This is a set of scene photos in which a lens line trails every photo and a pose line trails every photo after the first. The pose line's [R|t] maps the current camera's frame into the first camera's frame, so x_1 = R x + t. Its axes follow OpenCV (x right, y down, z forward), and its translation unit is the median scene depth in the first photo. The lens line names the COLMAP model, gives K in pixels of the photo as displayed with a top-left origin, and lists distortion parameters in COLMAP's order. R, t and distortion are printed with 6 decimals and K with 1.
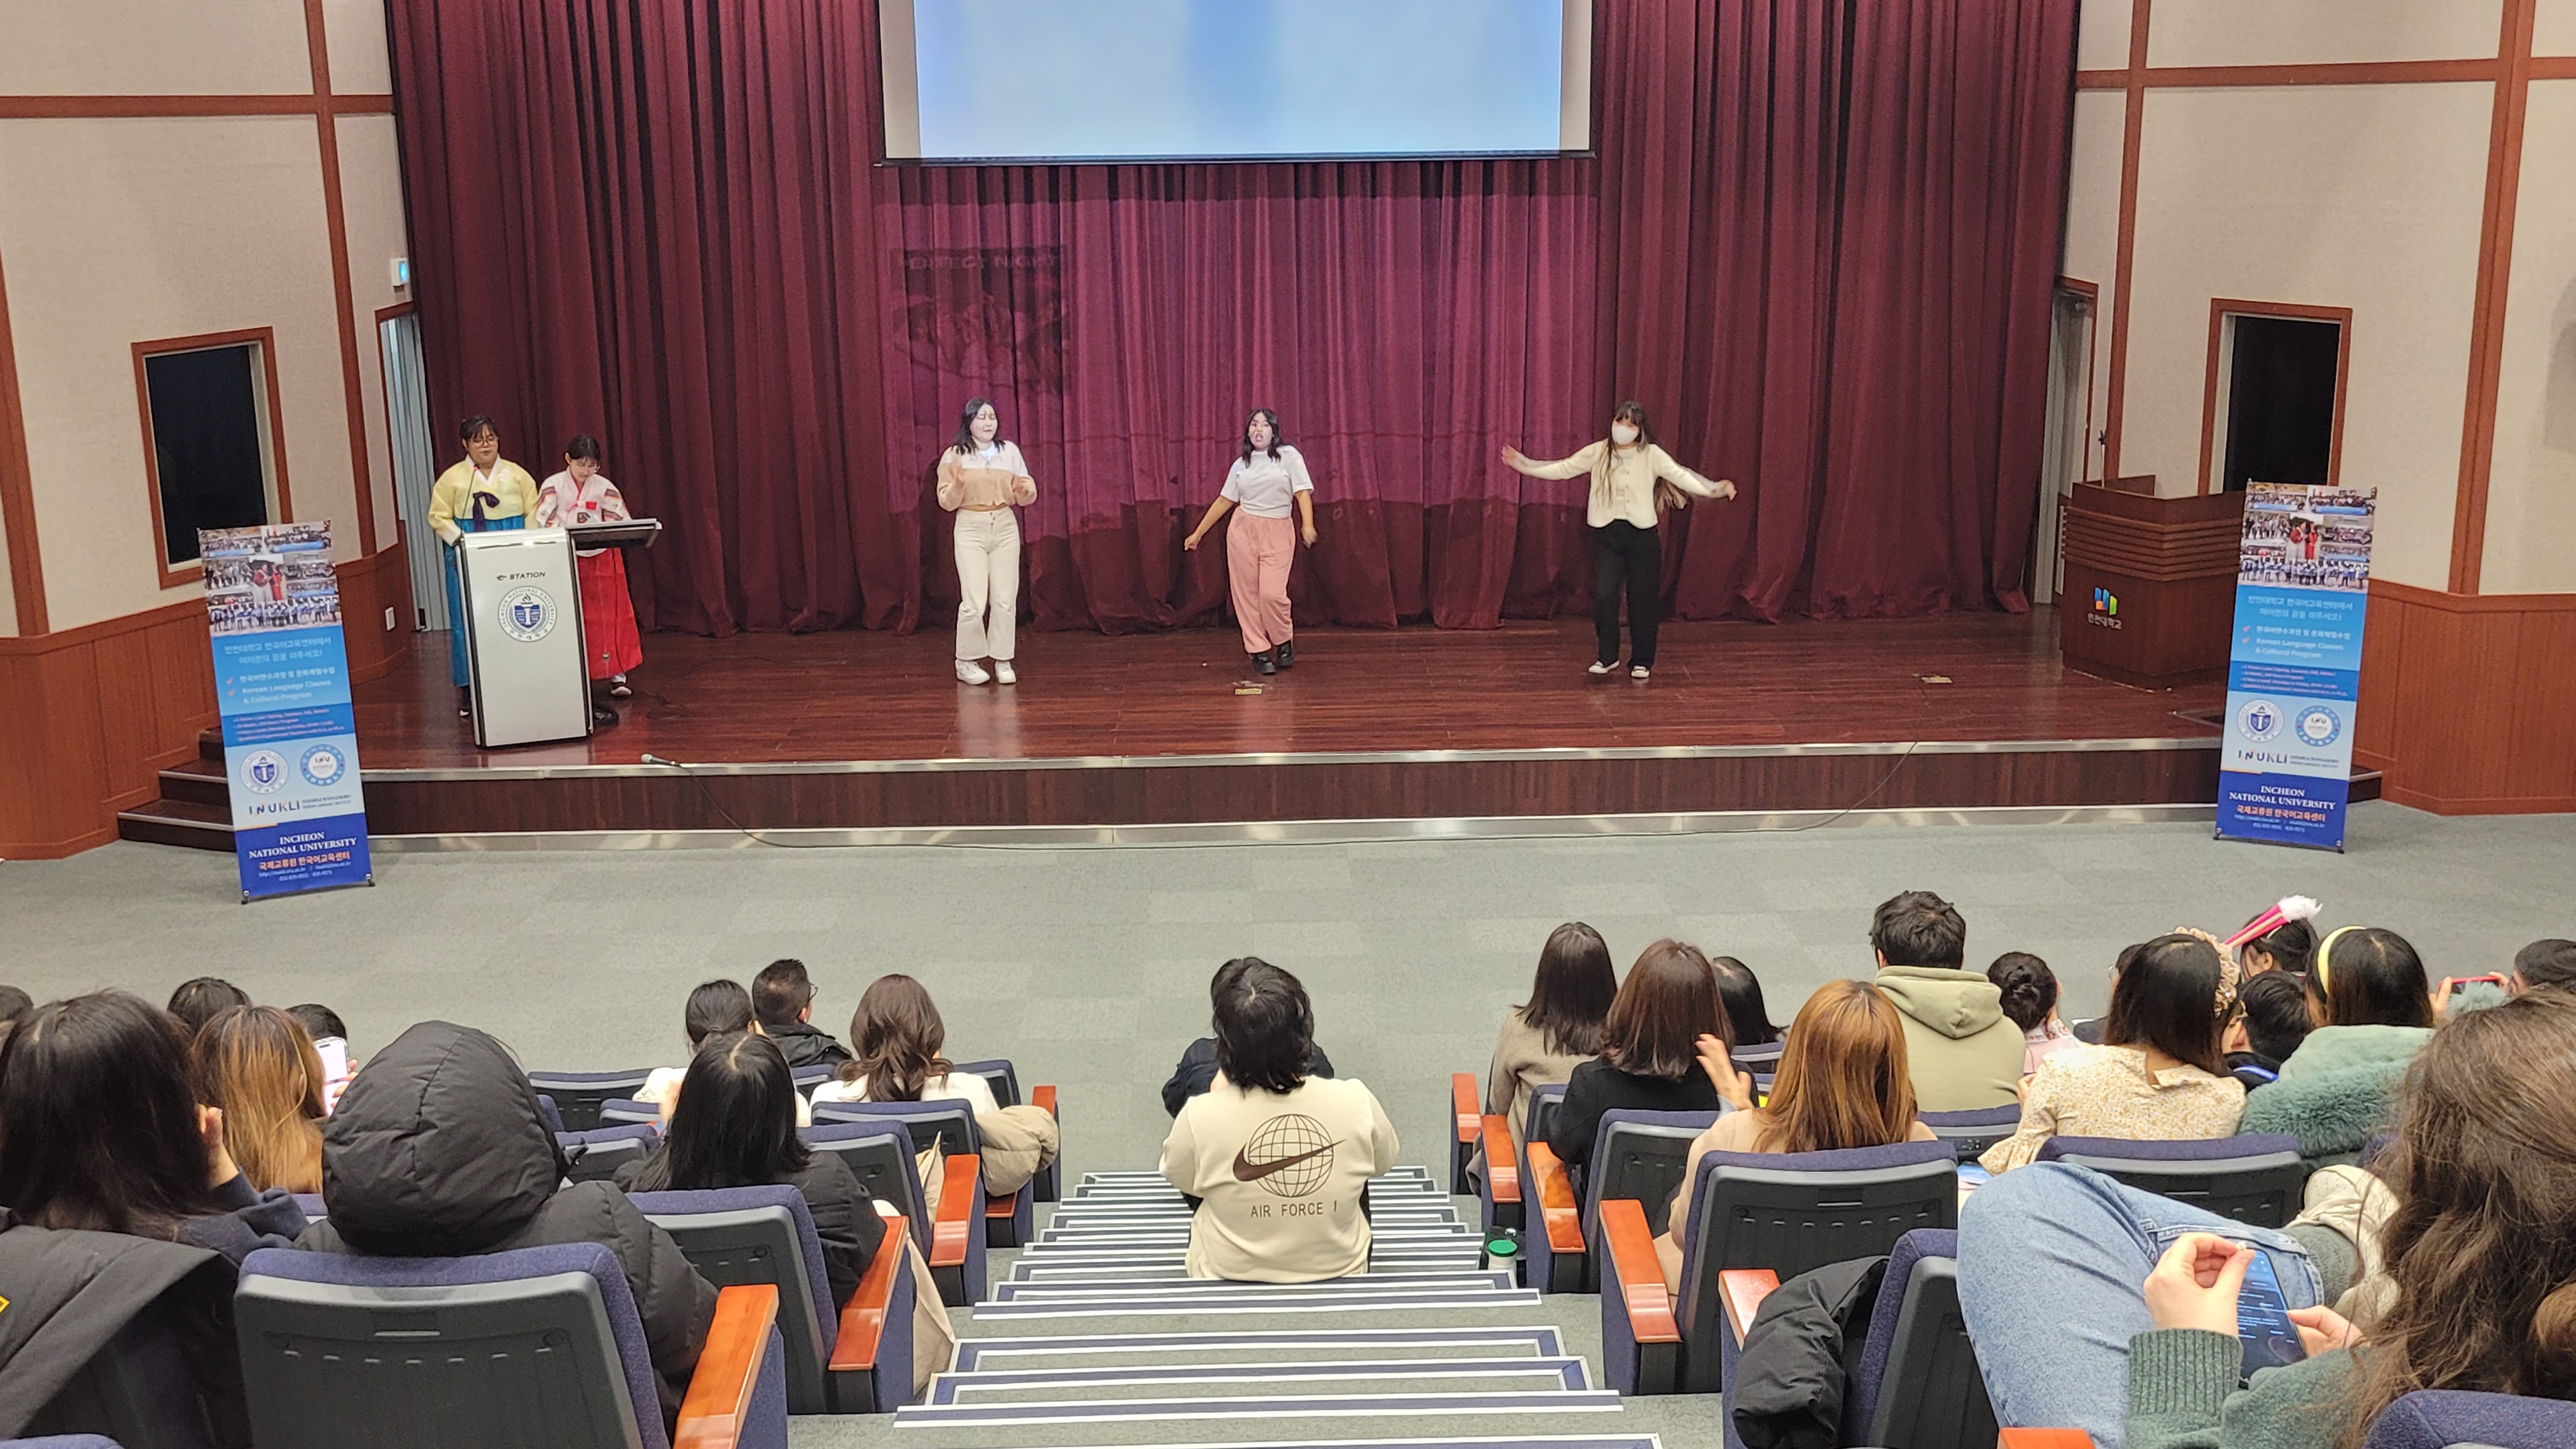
lens RADIAL K [[2551.0, 0, 1280.6], [0, 2551.0, 685.2], [0, 0, 1]] dist [0.040057, 0.000000]
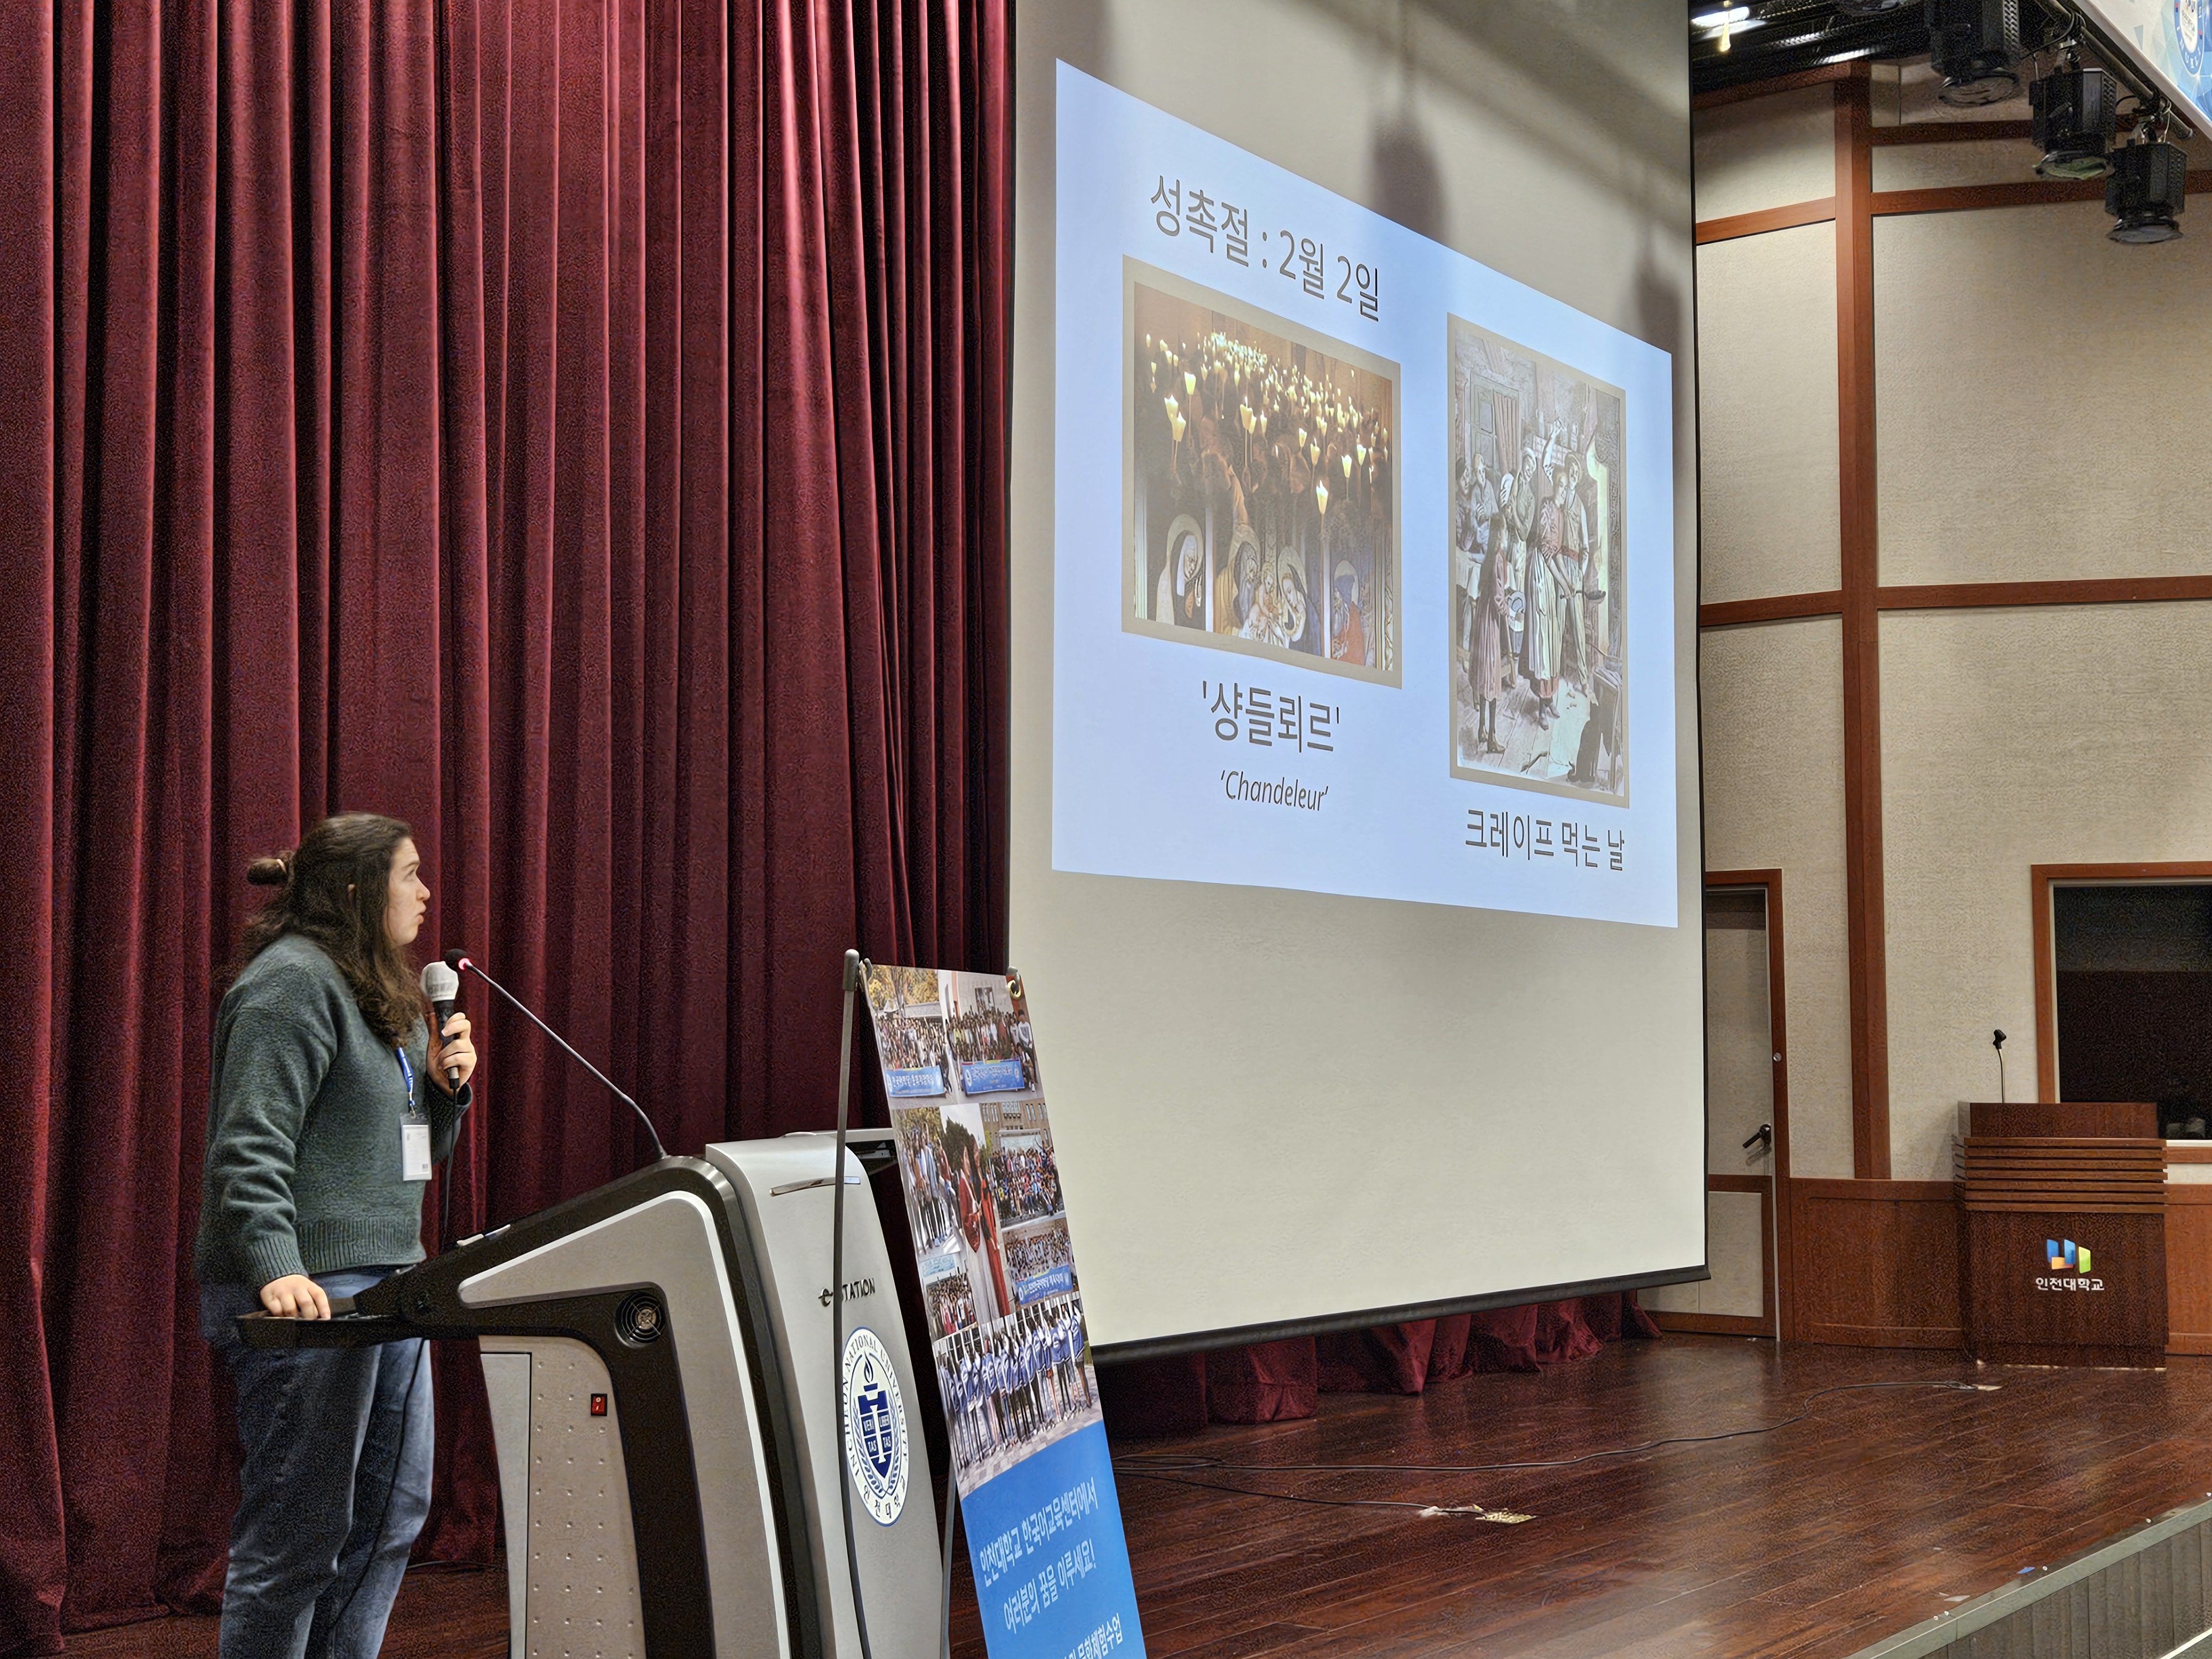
lens RADIAL K [[2828.0, 0, 1113.8], [0, 2828.0, 871.1], [0, 0, 1]] dist [0.077481, 0.000000]
pose [[0.592909, 0.067440, 0.802440, -0.562185], [0.176640, 0.961326, -0.211309, -0.015957], [-0.785657, 0.267030, 0.558066, 0.816364]]
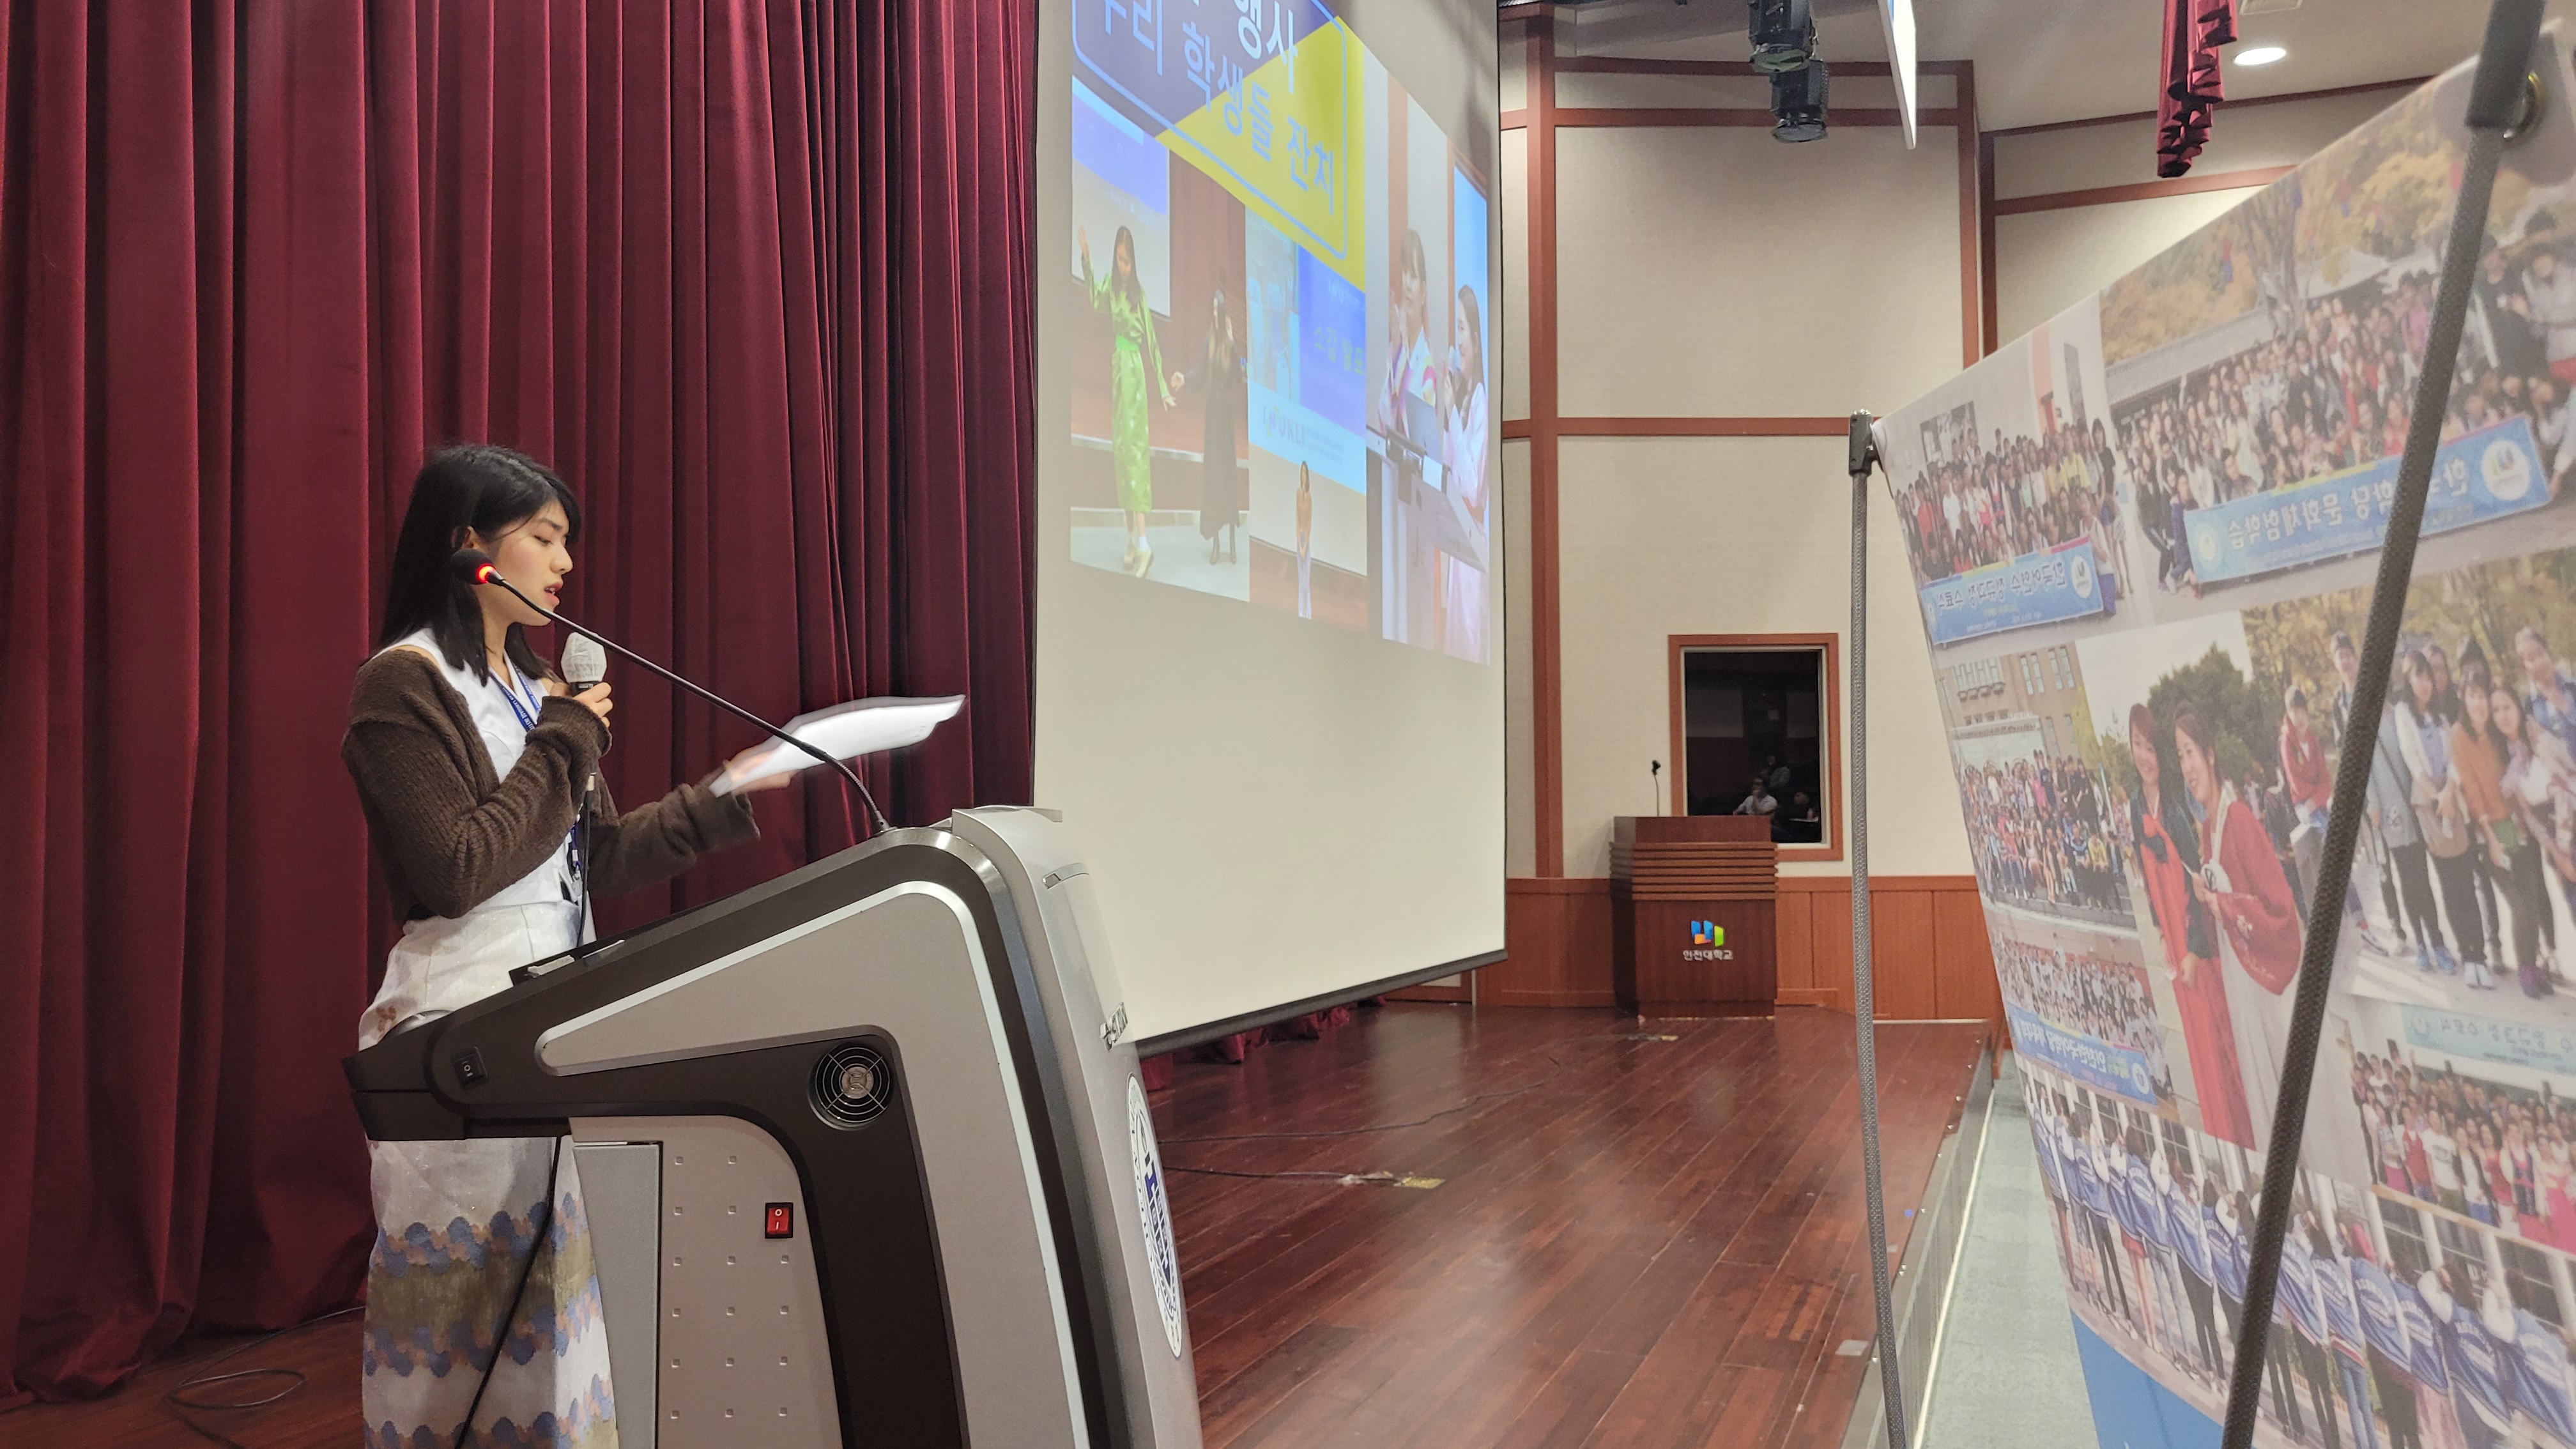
lens RADIAL K [[1922.3, 0, 1291.9], [0, 1922.3, 721.6], [0, 0, 1]] dist [0.060410, -0.041538]
pose [[0.380503, 0.053876, 0.923209, -0.449573], [0.211860, 0.966673, -0.143731, -0.043065], [-0.900185, 0.250282, 0.356408, 0.967303]]
